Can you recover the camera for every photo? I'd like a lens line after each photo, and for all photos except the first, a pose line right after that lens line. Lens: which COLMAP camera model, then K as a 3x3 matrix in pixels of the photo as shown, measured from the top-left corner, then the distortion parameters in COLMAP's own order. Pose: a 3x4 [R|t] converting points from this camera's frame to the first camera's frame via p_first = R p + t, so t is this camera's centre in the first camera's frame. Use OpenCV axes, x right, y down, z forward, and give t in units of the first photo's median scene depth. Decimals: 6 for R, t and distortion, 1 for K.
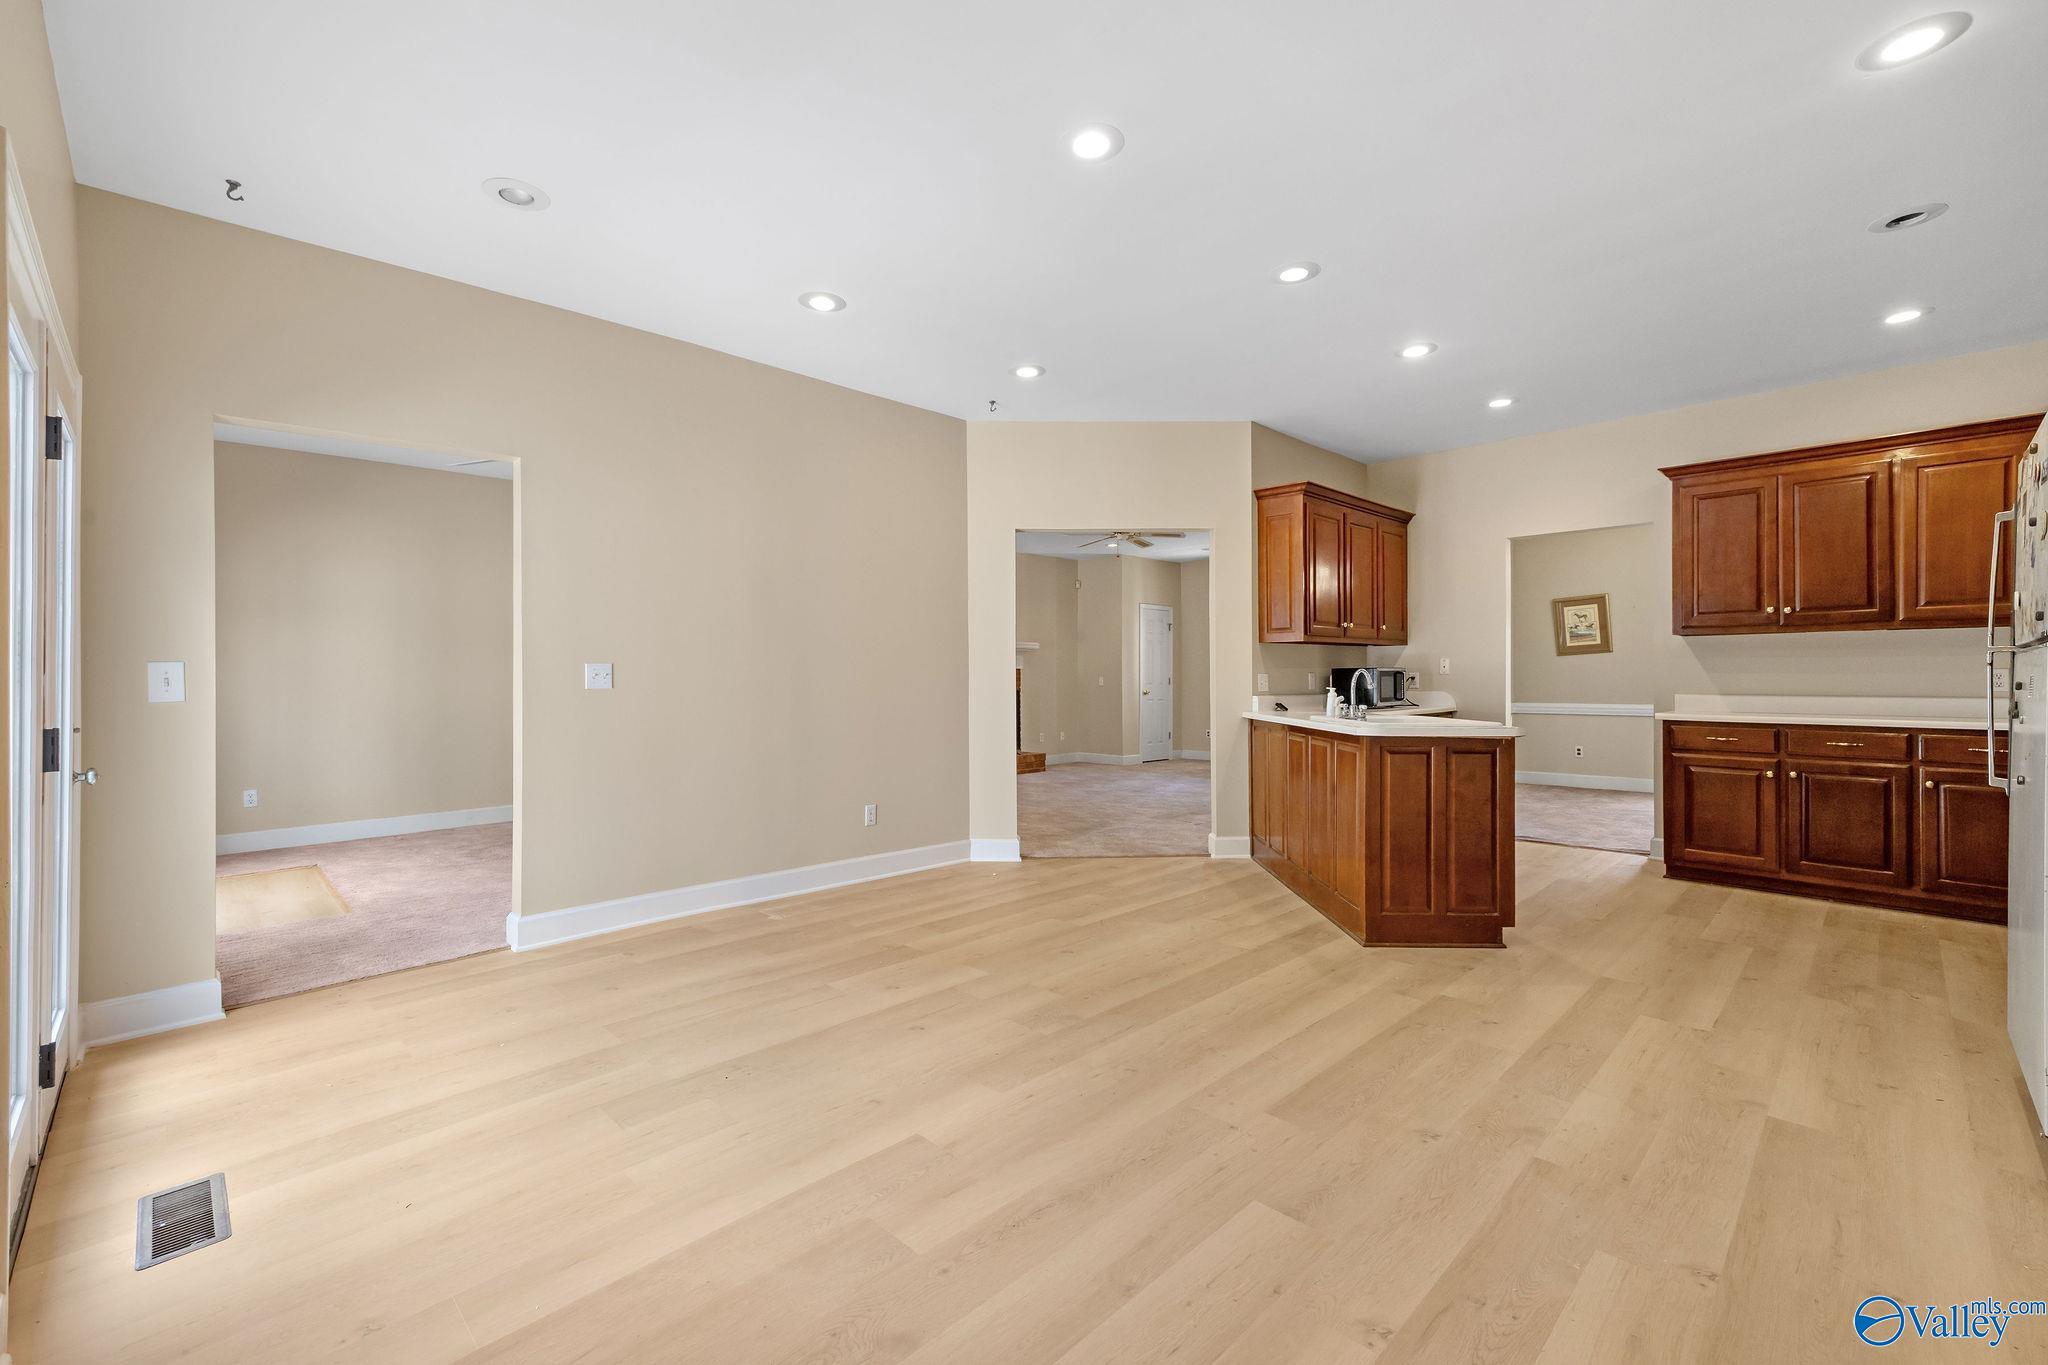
lens RADIAL K [[900.3, 0, 1036.0], [0, 900.3, 673.9], [0, 0, 1]] dist [-0.000025, 0.000687]
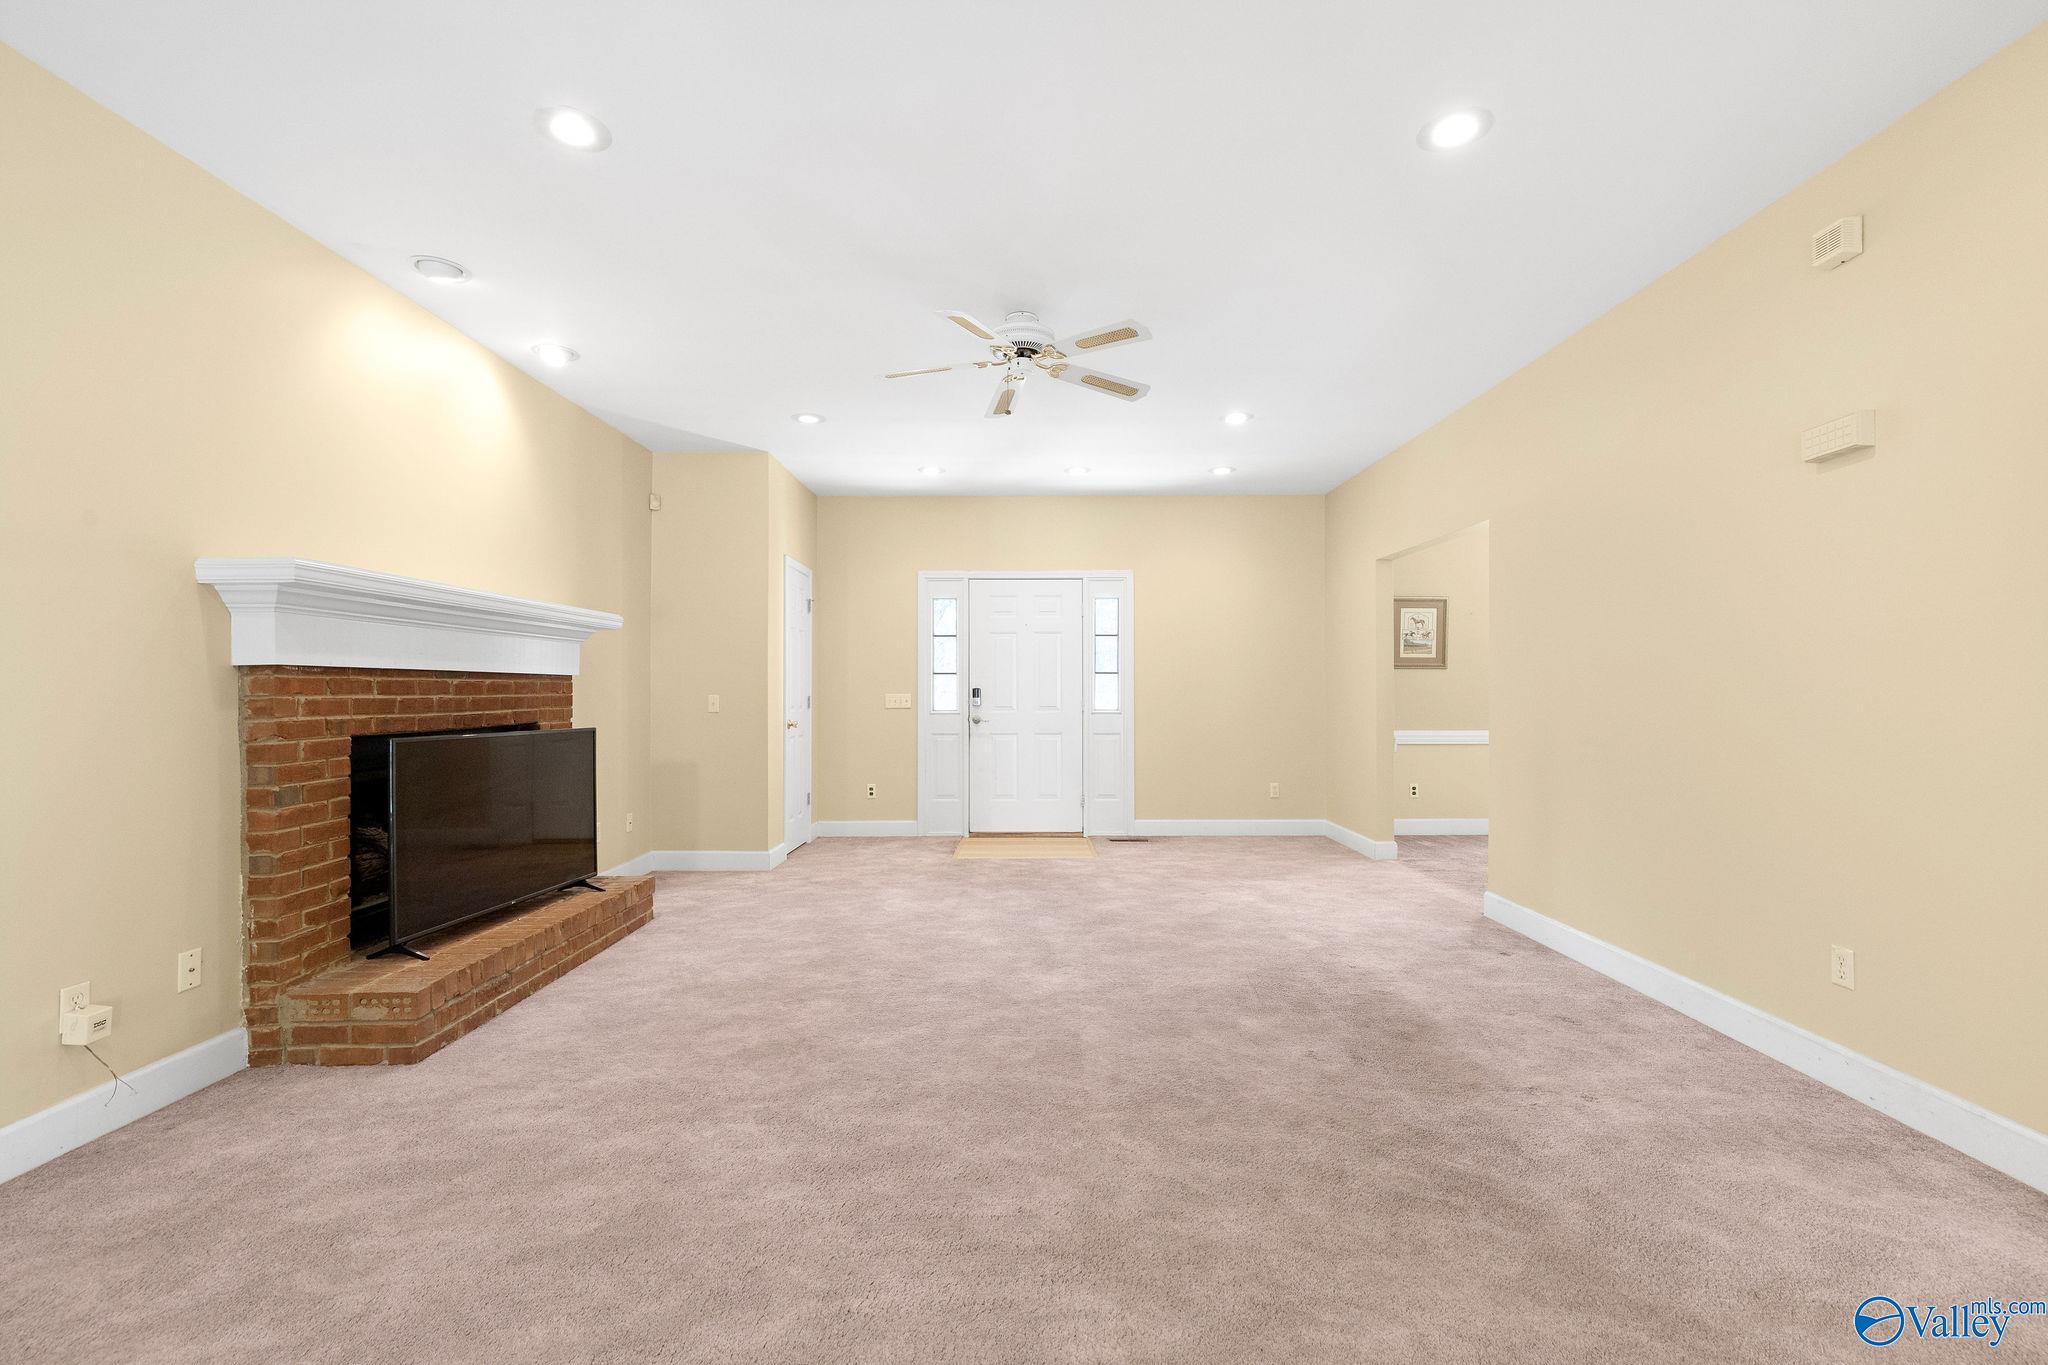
lens RADIAL K [[900.3, 0, 1070.7], [0, 900.3, 693.3], [0, 0, 1]] dist [-0.000025, 0.000687]
pose [[0.693461, 0.002731, 0.720489, -0.190852], [-0.007738, 0.999963, 0.003658, -0.000807], [-0.720452, -0.008112, 0.693457, 0.670799]]
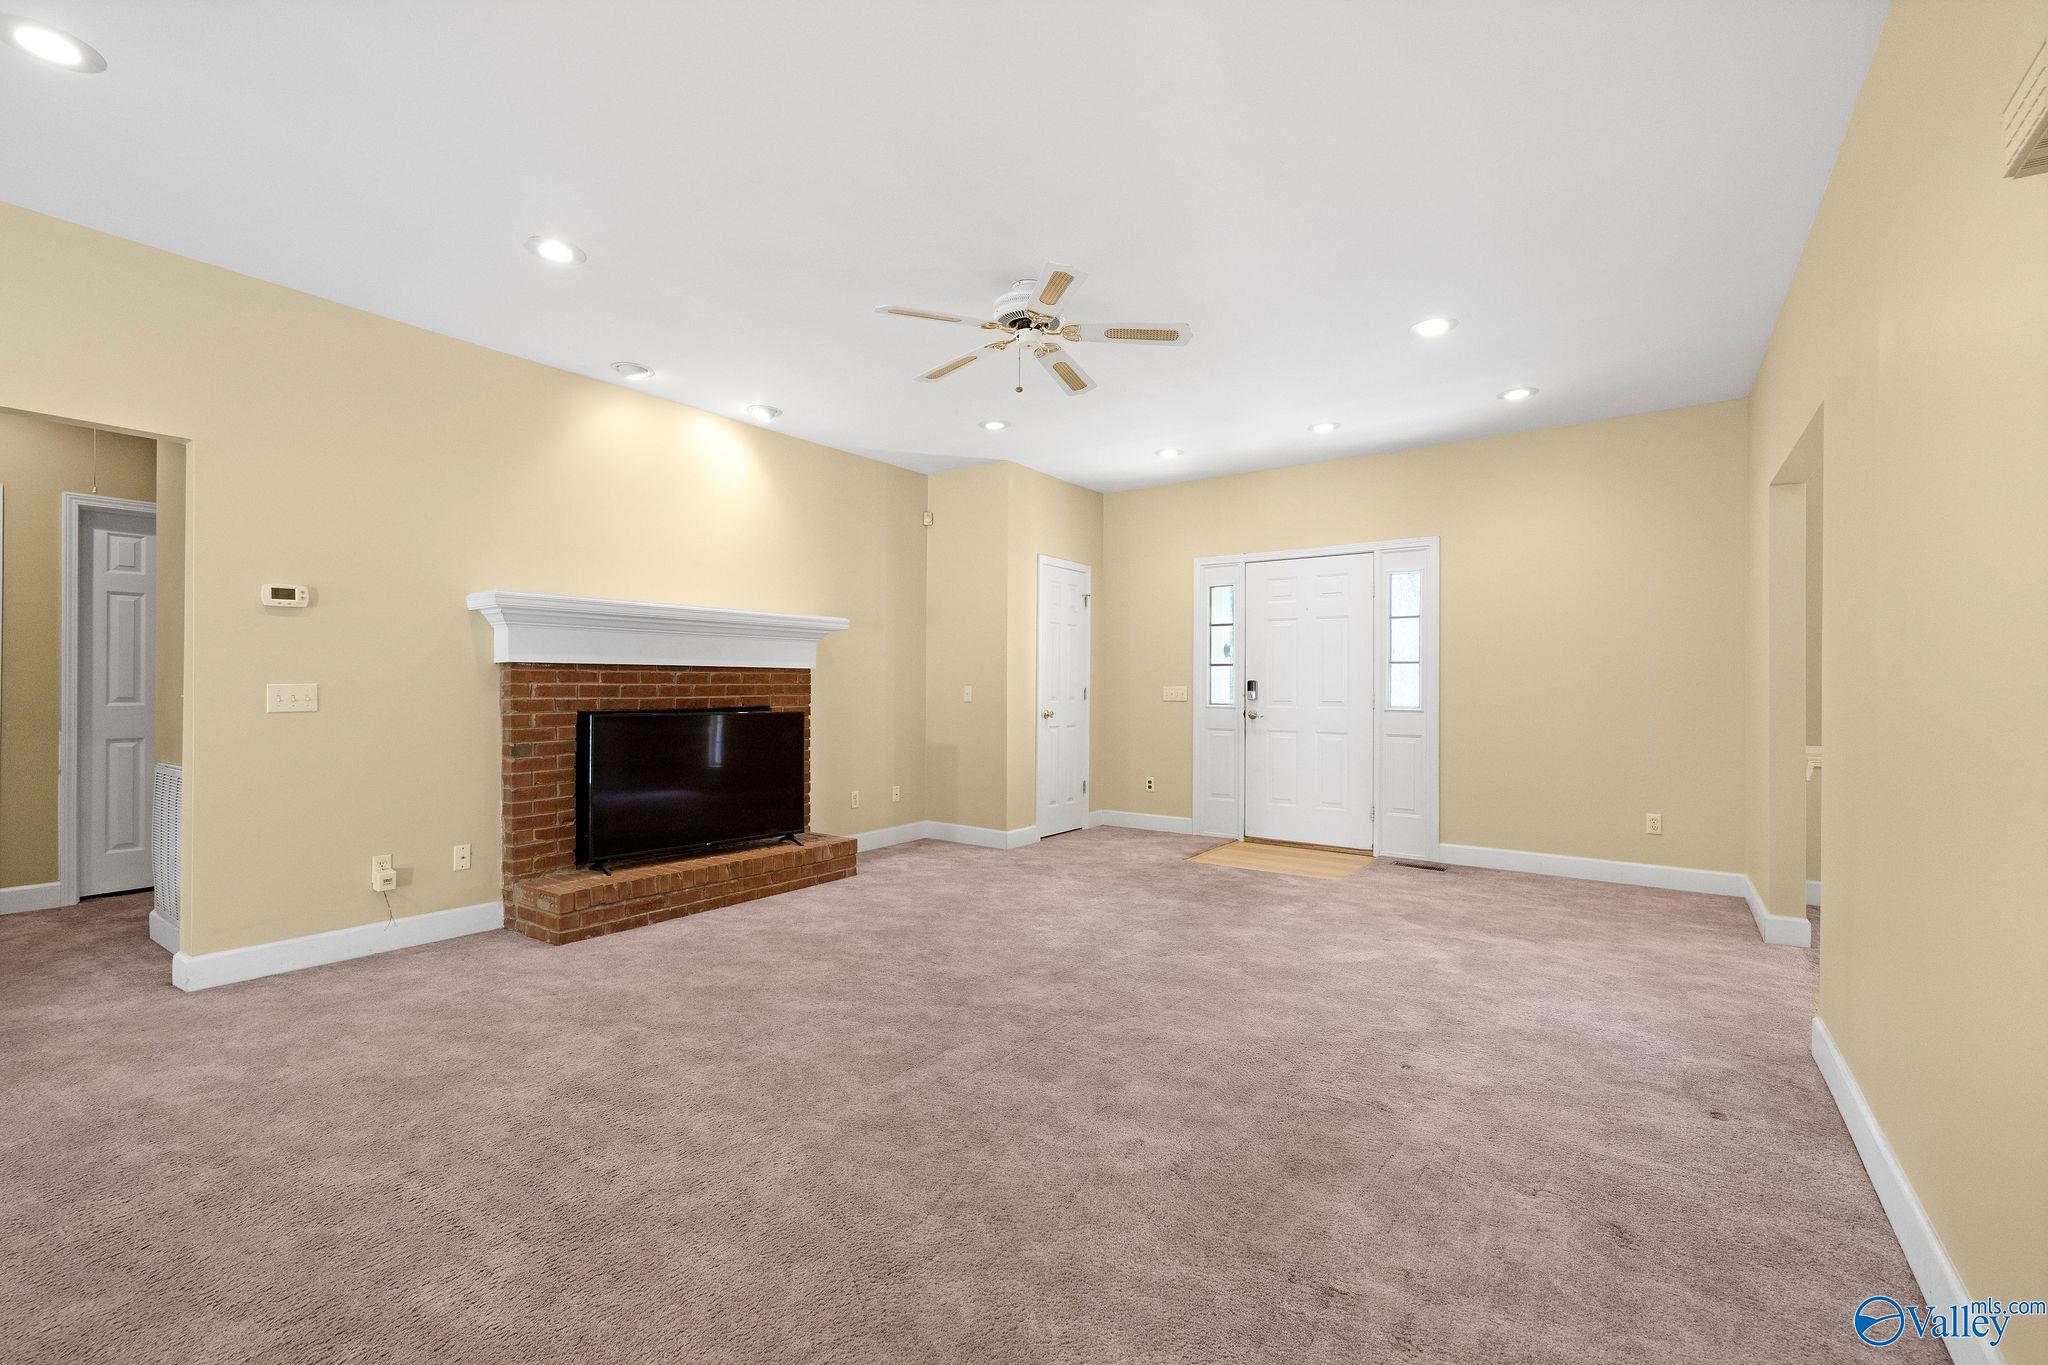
lens RADIAL K [[900.3, 0, 1029.6], [0, 900.3, 689.7], [0, 0, 1]] dist [-0.000025, 0.000687]
pose [[0.989058, 0.008258, 0.147297, 0.037543], [-0.010140, 0.999876, 0.012032, -0.001400], [-0.147179, -0.013394, 0.989019, 0.585556]]
